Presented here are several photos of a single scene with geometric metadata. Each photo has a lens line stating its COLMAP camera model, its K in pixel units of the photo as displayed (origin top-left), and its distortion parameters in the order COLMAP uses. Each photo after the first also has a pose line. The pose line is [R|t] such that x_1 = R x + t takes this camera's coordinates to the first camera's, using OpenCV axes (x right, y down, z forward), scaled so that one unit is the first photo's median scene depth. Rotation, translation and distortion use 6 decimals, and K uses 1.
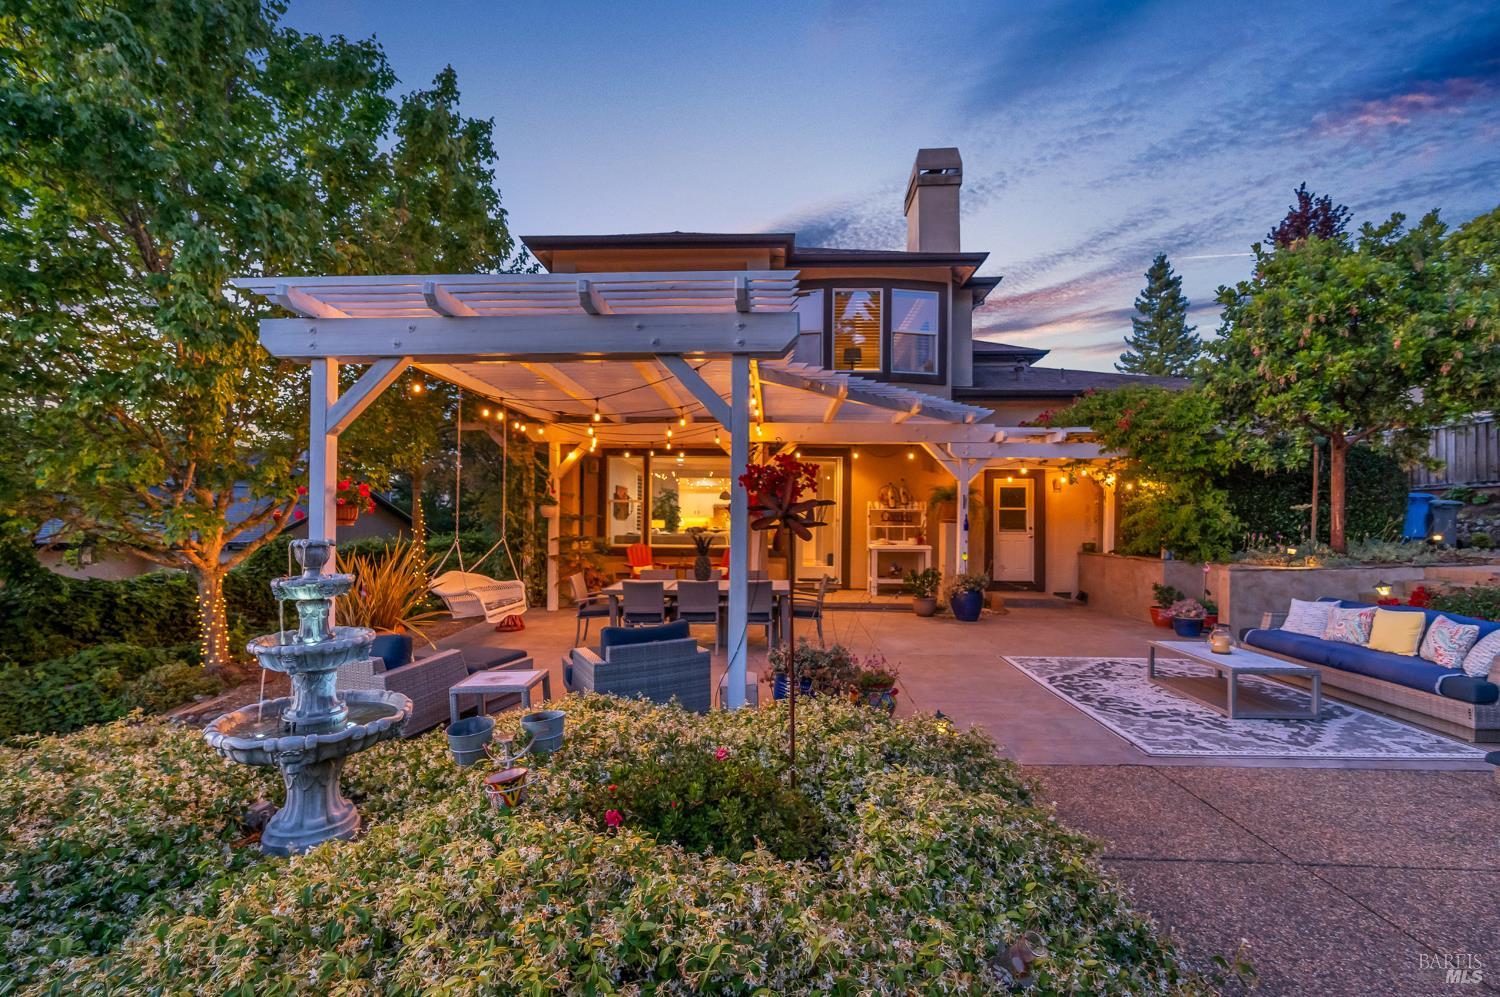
lens RADIAL K [[645.8, 0, 752.1], [0, 645.8, 519.9], [0, 0, 1]] dist [-0.000295, -0.000045]
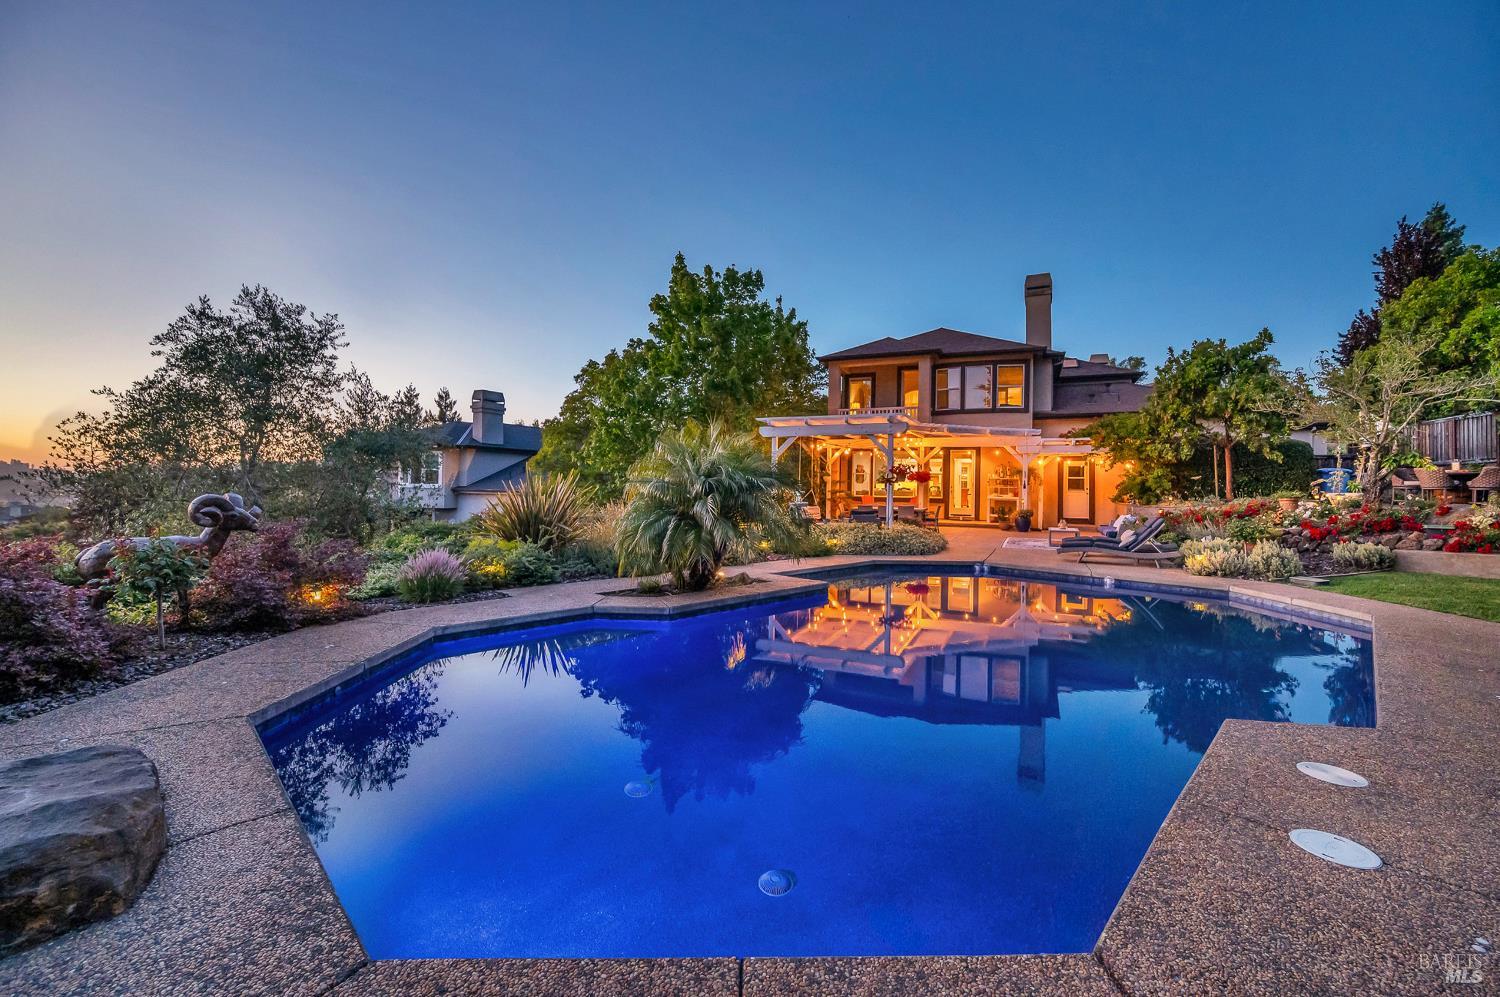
lens RADIAL K [[624.6, 0, 753.8], [0, 624.6, 488.2], [0, 0, 1]] dist [0.000023, -0.000340]
pose [[0.929214, 0.007493, -0.369465, 0.248749], [-0.006337, 0.999970, 0.004344, 0.011334], [0.369487, -0.001696, 0.929234, -1.095453]]
